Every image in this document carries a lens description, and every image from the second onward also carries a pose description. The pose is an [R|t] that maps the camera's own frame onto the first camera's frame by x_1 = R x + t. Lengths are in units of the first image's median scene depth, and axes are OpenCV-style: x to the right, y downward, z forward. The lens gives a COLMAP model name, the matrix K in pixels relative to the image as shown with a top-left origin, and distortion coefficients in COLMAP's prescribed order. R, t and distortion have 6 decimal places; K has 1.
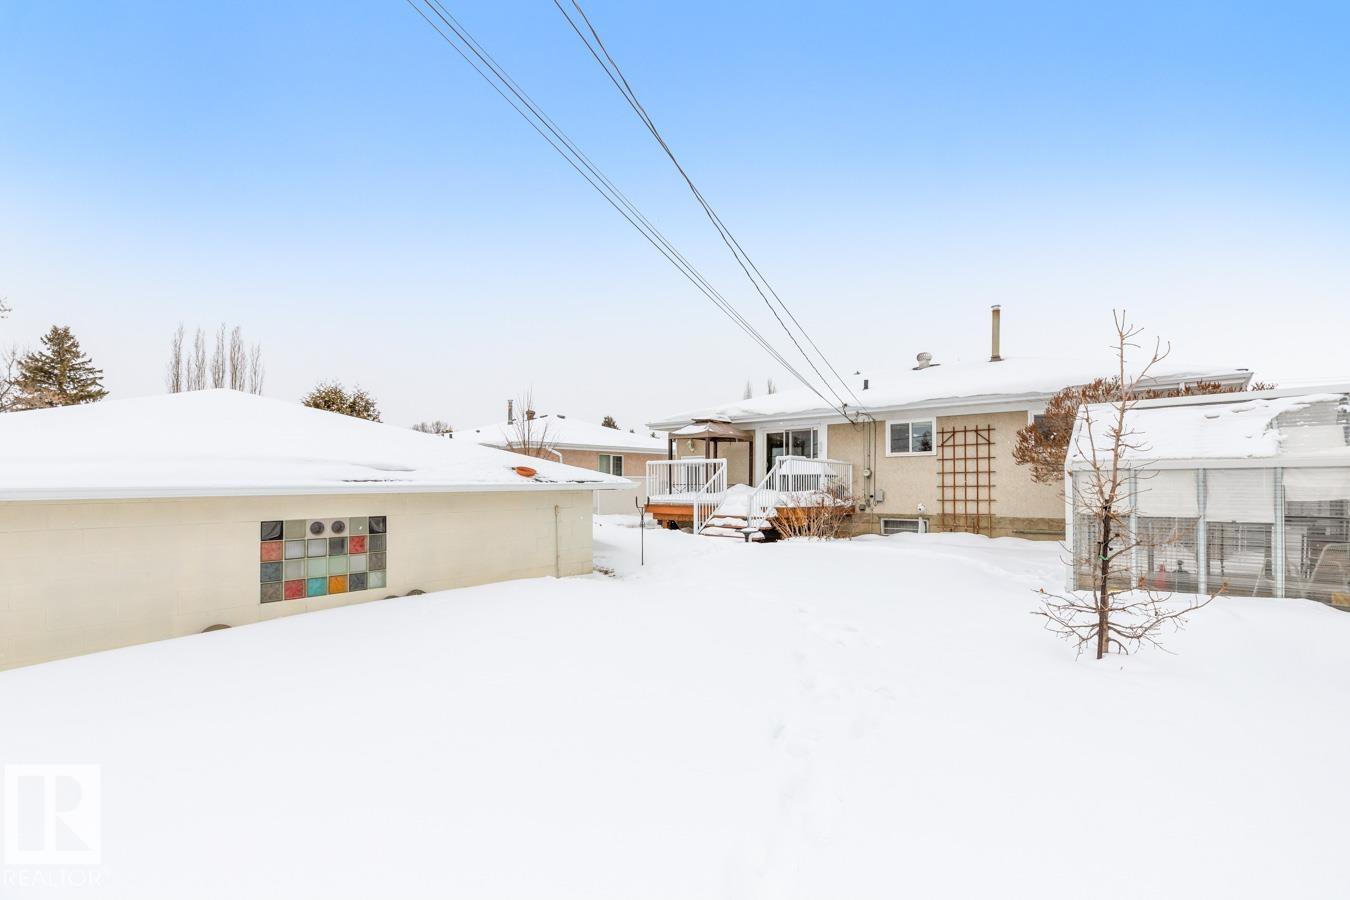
lens RADIAL K [[643.1, 0, 677.4], [0, 643.1, 483.1], [0, 0, 1]] dist [0.001015, 0.000136]
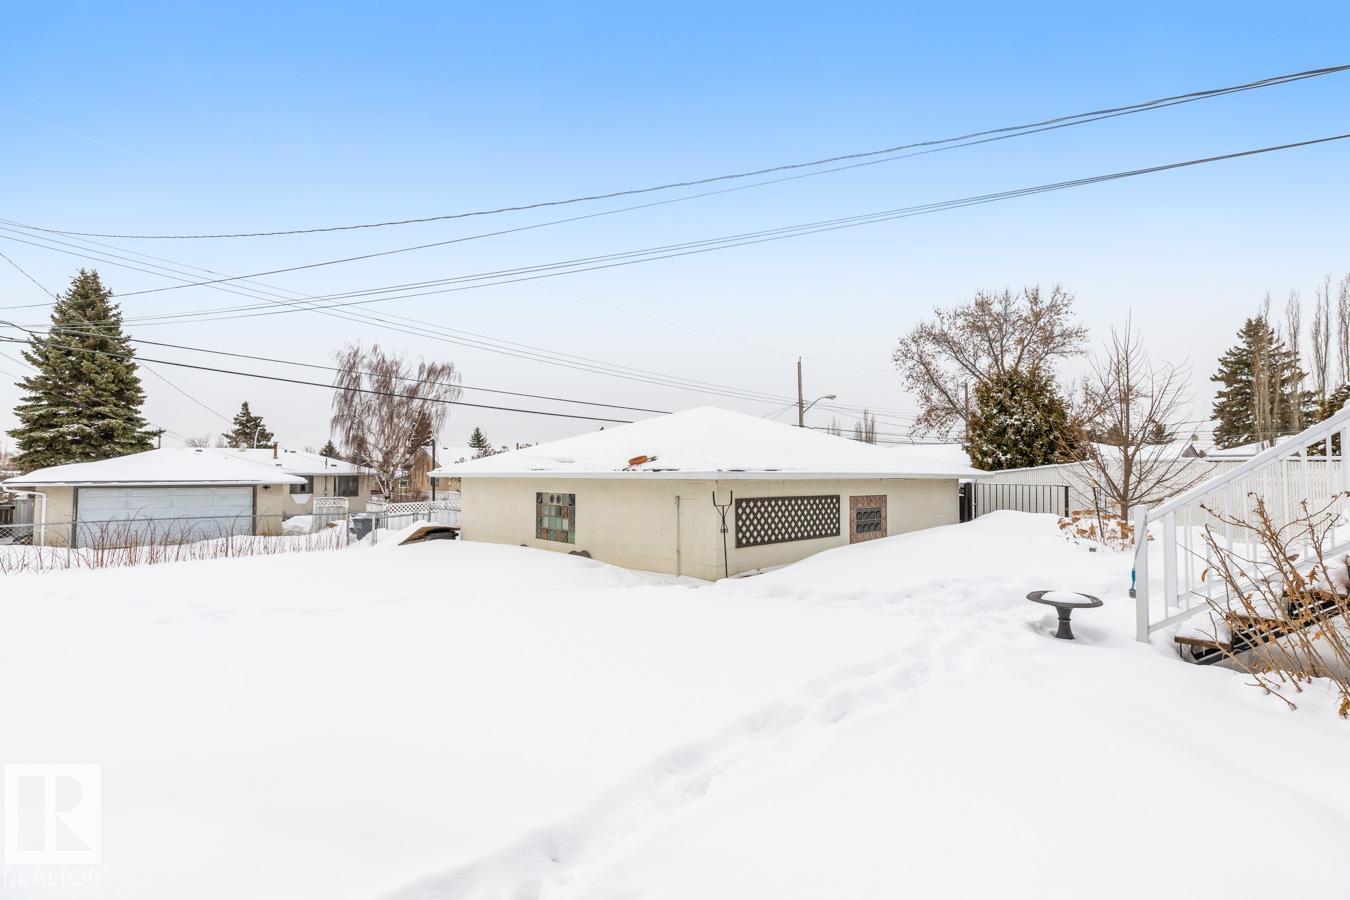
lens RADIAL K [[614.7, 0, 675.0], [0, 614.7, 450.0], [0, 0, 1]] dist [0.000888, 0.000171]
pose [[-0.129747, -0.030566, -0.991076, 0.678094], [-0.001076, 0.999528, -0.030686, -0.003365], [0.991547, -0.002915, -0.129719, 1.101217]]
